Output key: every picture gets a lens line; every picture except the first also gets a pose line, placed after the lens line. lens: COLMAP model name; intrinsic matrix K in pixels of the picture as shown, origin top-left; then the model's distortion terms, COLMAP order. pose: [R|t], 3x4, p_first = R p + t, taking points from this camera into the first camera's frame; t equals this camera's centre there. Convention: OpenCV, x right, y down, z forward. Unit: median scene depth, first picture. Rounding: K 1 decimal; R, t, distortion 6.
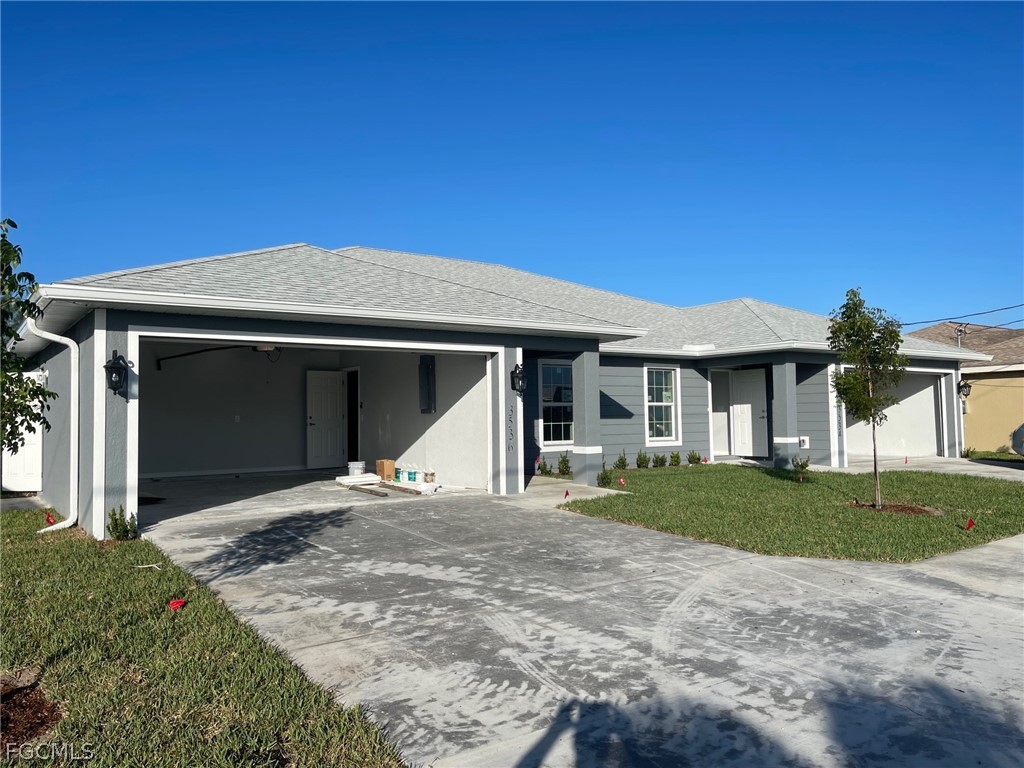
lens RADIAL K [[768.3, 0, 514.2], [0, 768.3, 379.3], [0, 0, 1]] dist [0.052109, -0.051083]
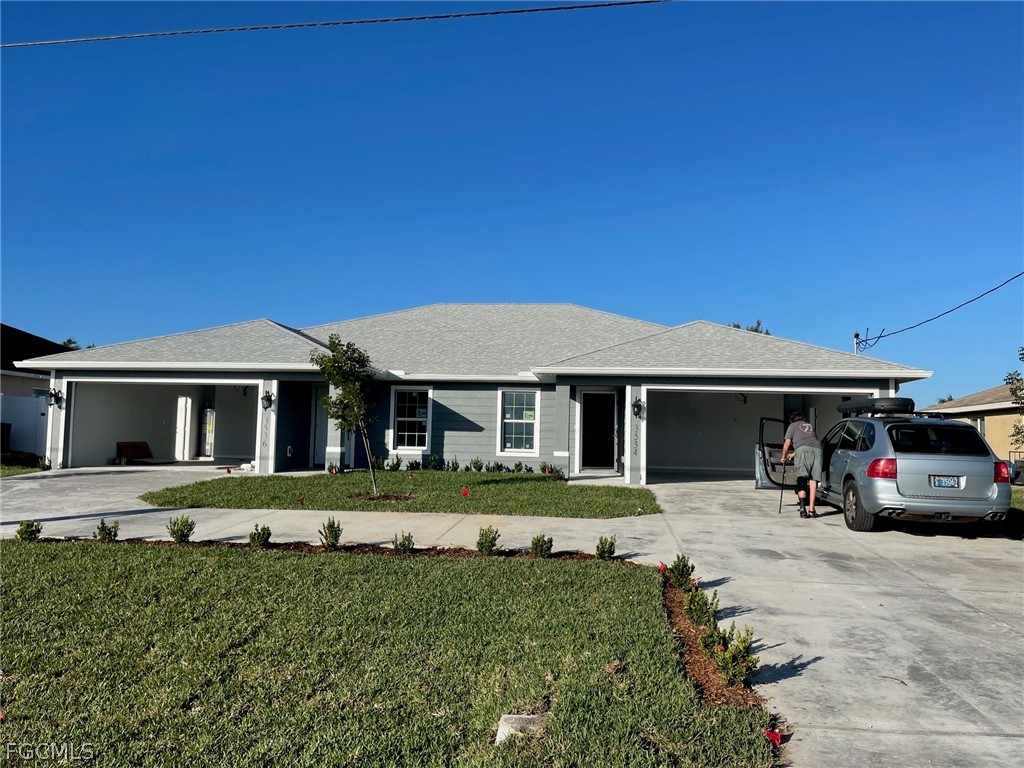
lens RADIAL K [[768.3, 0, 510.1], [0, 768.3, 389.2], [0, 0, 1]] dist [0.052109, -0.051083]
pose [[0.734810, -0.013332, -0.678142, 1.005325], [0.000409, 0.999815, -0.019213, 0.005586], [0.678273, 0.013841, 0.734680, 0.120349]]
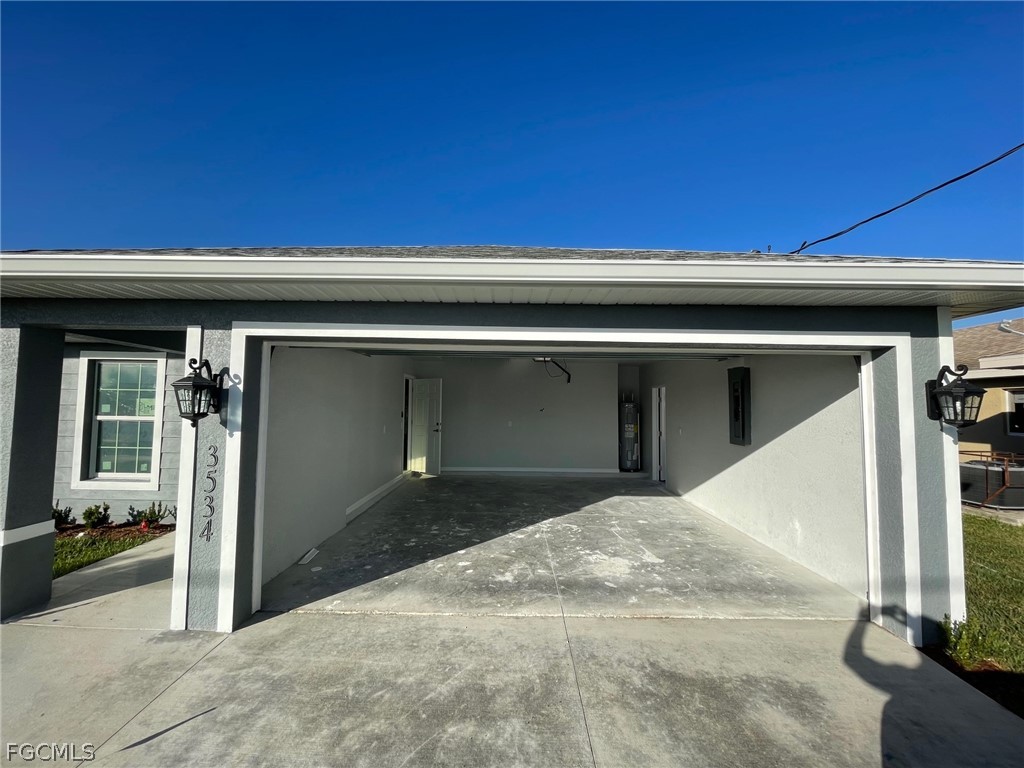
lens RADIAL K [[412.5, 0, 514.5], [0, 412.5, 383.7], [0, 0, 1]] dist [-0.000106, 0.001041]
pose [[0.812032, -0.005550, -0.583587, 0.639214], [0.005205, 0.999984, -0.002267, 0.007337], [0.583590, -0.001196, 0.812048, 0.933888]]
